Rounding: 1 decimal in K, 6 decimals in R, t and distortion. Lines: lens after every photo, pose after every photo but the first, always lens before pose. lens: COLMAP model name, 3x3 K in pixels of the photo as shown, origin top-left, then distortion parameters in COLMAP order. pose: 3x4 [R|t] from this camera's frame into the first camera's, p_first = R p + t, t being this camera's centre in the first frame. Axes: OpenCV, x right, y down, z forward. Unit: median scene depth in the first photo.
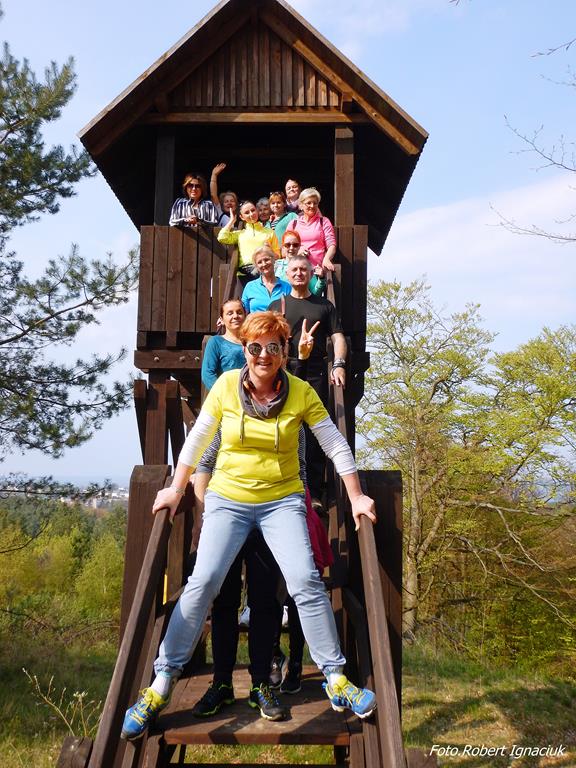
lens RADIAL K [[688.5, 0, 292.7], [0, 688.5, 378.8], [0, 0, 1]] dist [-0.015140, 0.020031]
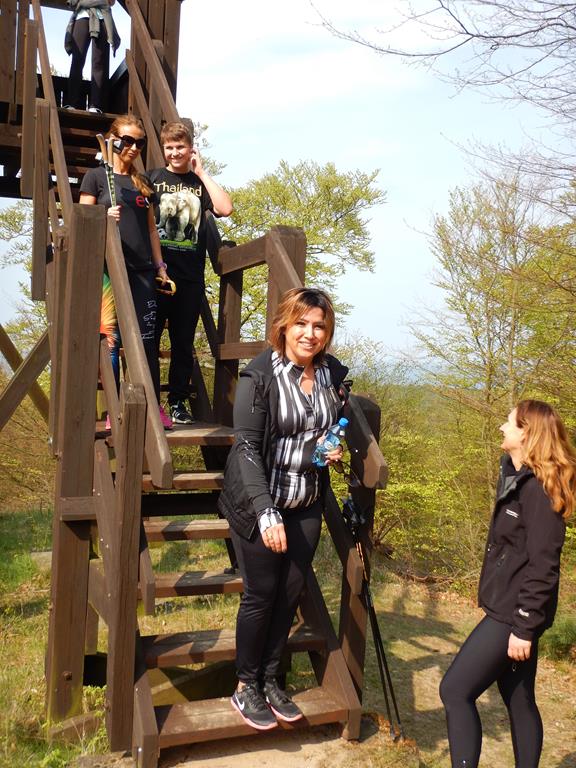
lens RADIAL K [[881.2, 0, 281.7], [0, 881.2, 387.5], [0, 0, 1]] dist [-0.008881, 0.000000]
pose [[0.923734, 0.009041, 0.382927, -0.140071], [-0.079245, 0.982603, 0.167963, 0.047353], [-0.374747, -0.185498, 0.908381, -0.127328]]
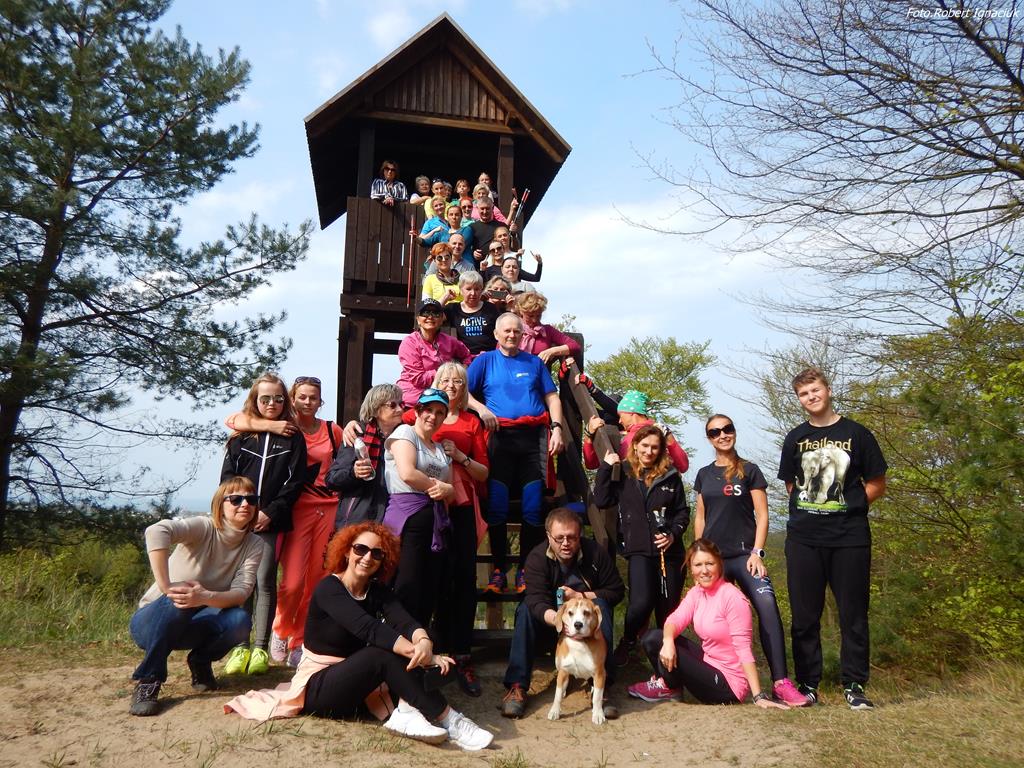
lens RADIAL K [[722.1, 0, 515.7], [0, 722.1, 381.7], [0, 0, 1]] dist [-0.005566, -0.003430]
pose [[0.979294, 0.042205, 0.197996, -0.114401], [-0.036573, 0.998818, -0.032015, 0.101370], [-0.199113, 0.024110, 0.979680, -0.239911]]
